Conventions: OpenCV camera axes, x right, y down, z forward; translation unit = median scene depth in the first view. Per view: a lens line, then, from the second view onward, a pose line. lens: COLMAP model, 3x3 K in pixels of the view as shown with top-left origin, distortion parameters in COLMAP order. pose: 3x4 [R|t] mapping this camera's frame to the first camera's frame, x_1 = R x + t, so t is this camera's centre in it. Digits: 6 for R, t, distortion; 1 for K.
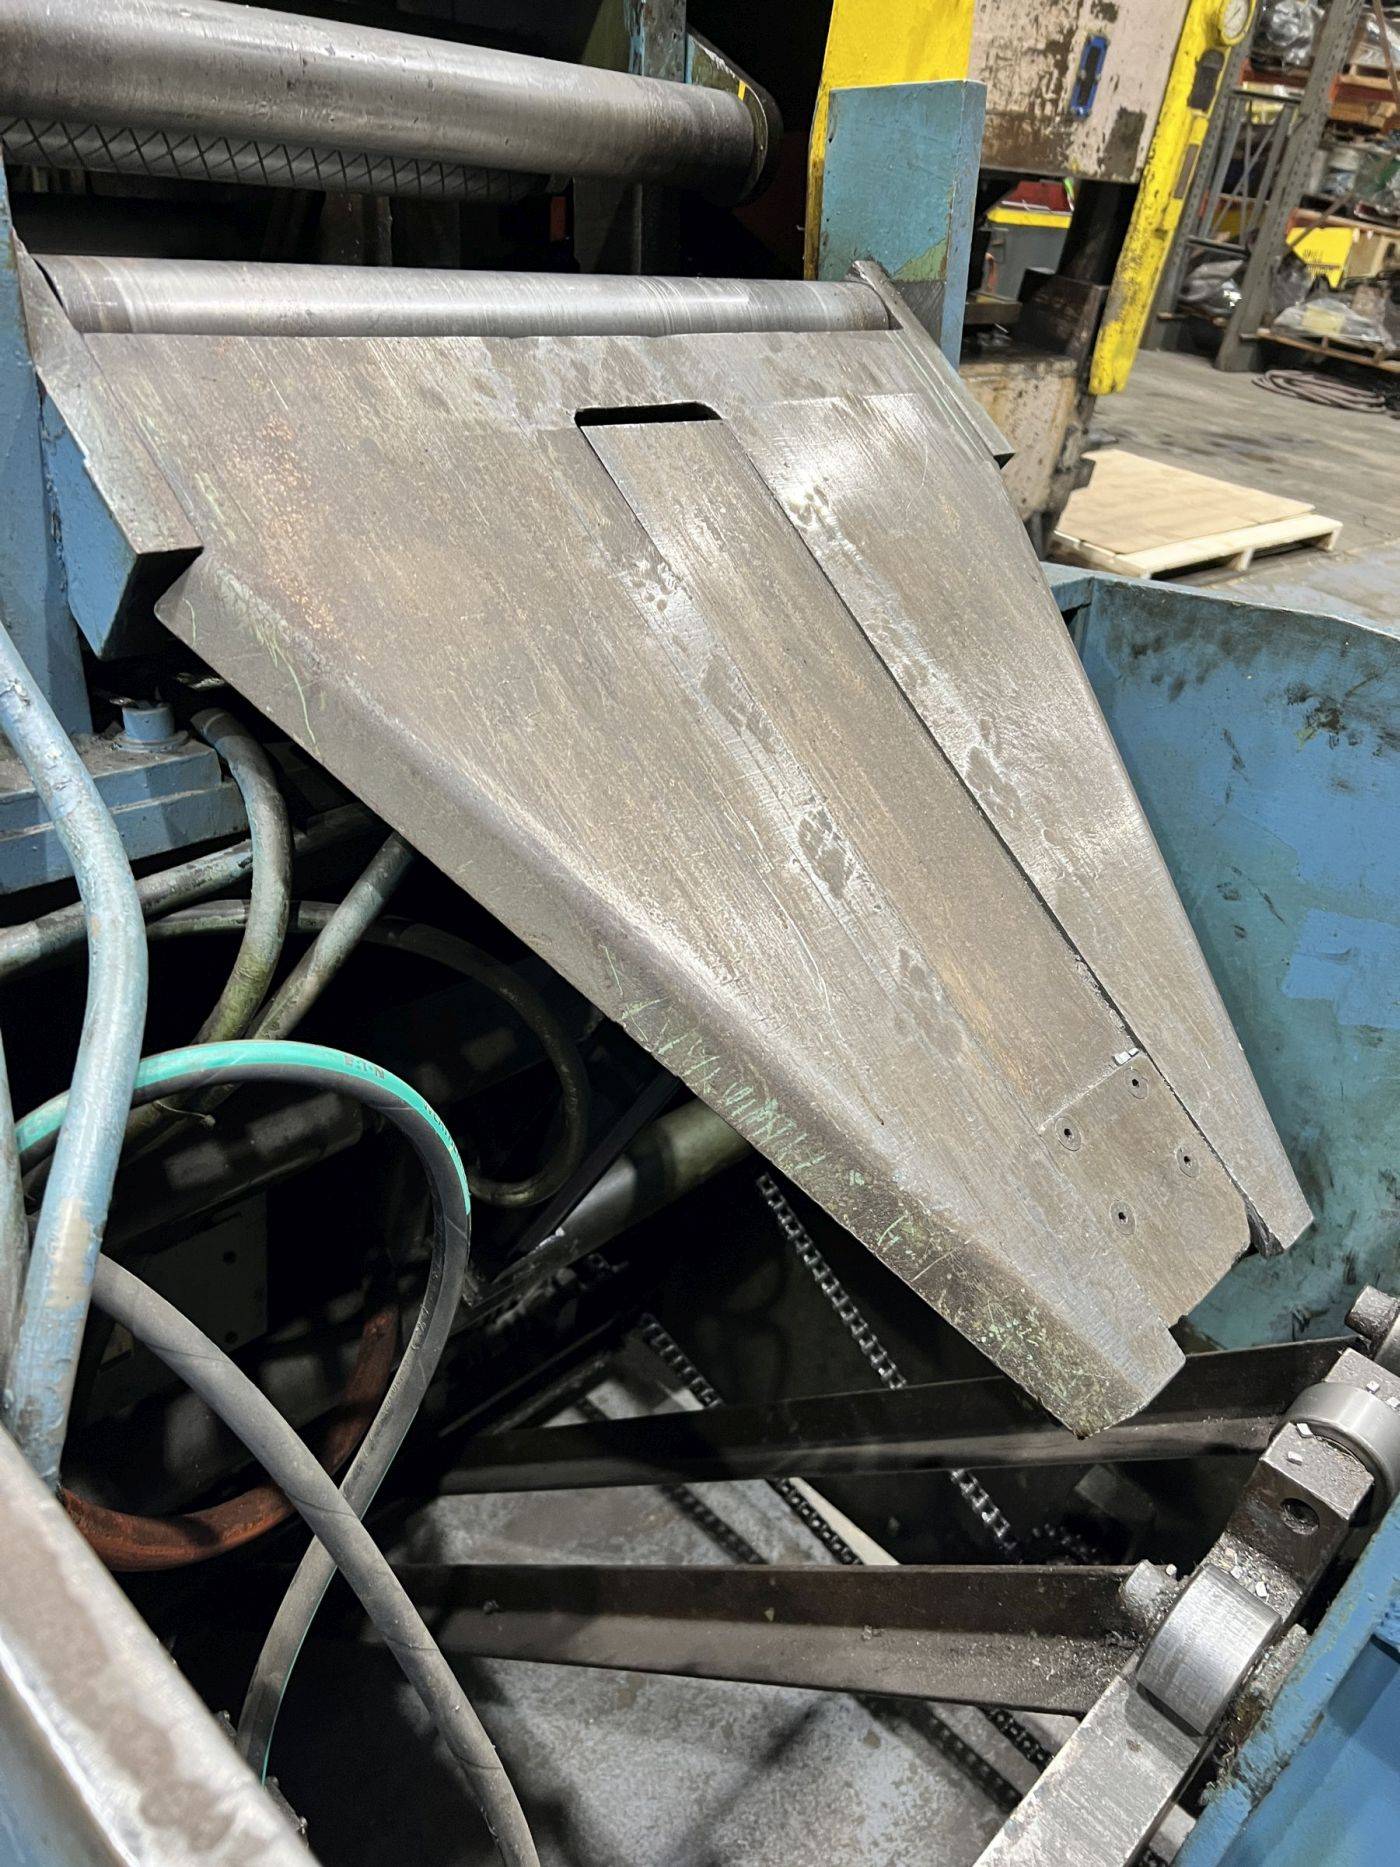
lens RADIAL K [[1389.2, 0, 695.7], [0, 1389.2, 937.9], [0, 0, 1]] dist [0.010374, -0.023385]
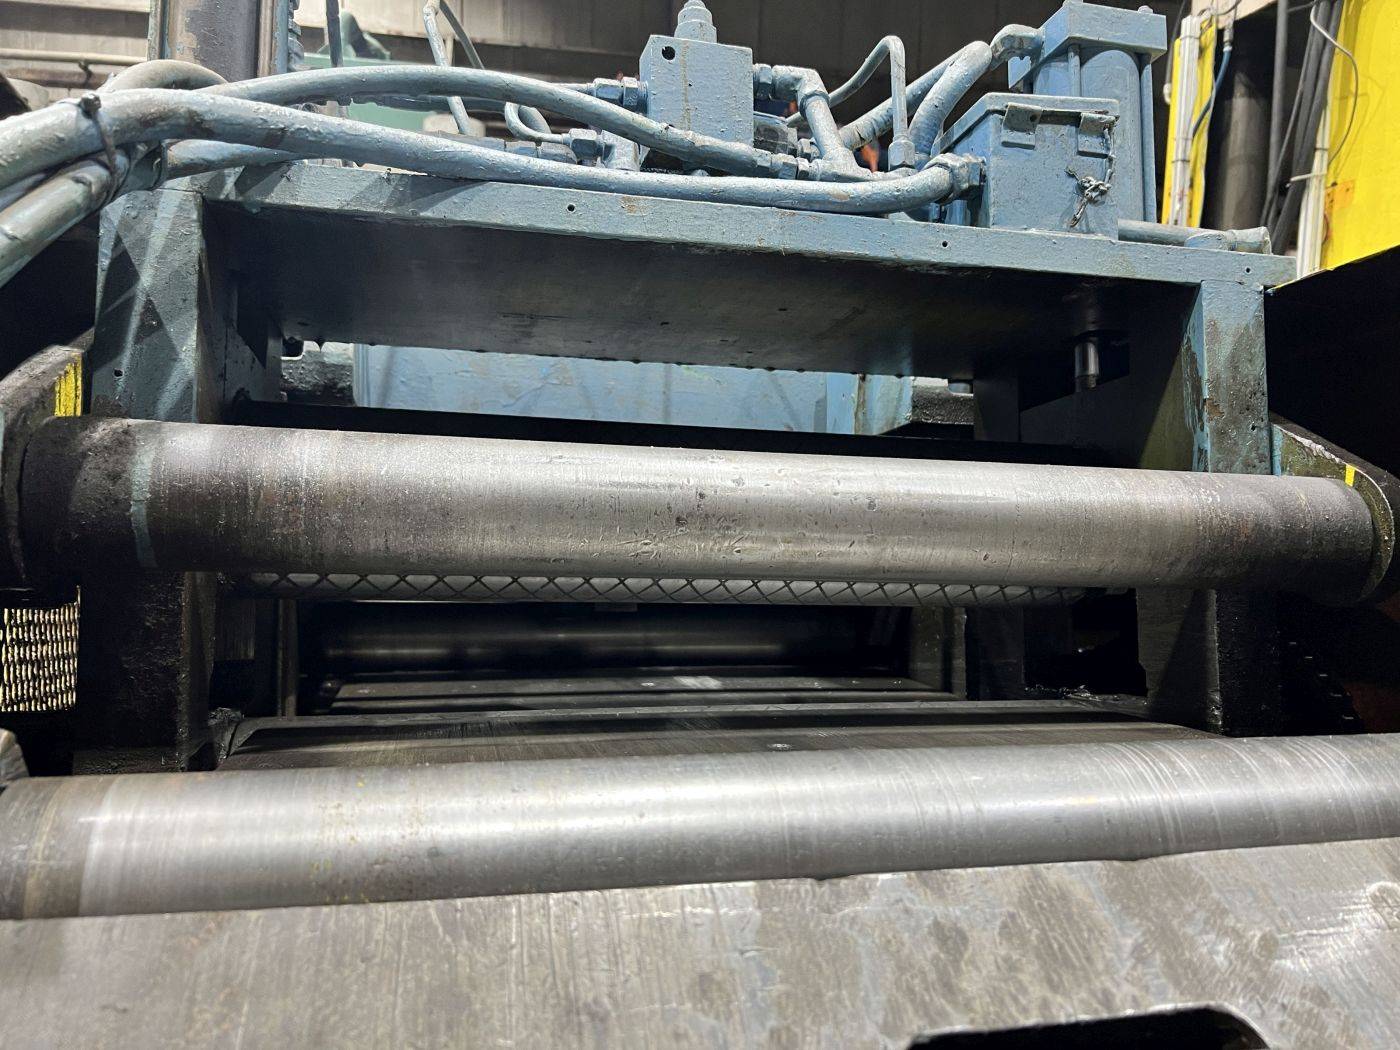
lens RADIAL K [[1041.7, 0, 695.8], [0, 1041.7, 521.1], [0, 0, 1]] dist [0.010374, -0.023385]
pose [[0.828843, -0.070461, -0.555027, 0.067415], [-0.222056, 0.869126, -0.441941, -0.322628], [0.513528, 0.489546, 0.704722, 0.537258]]
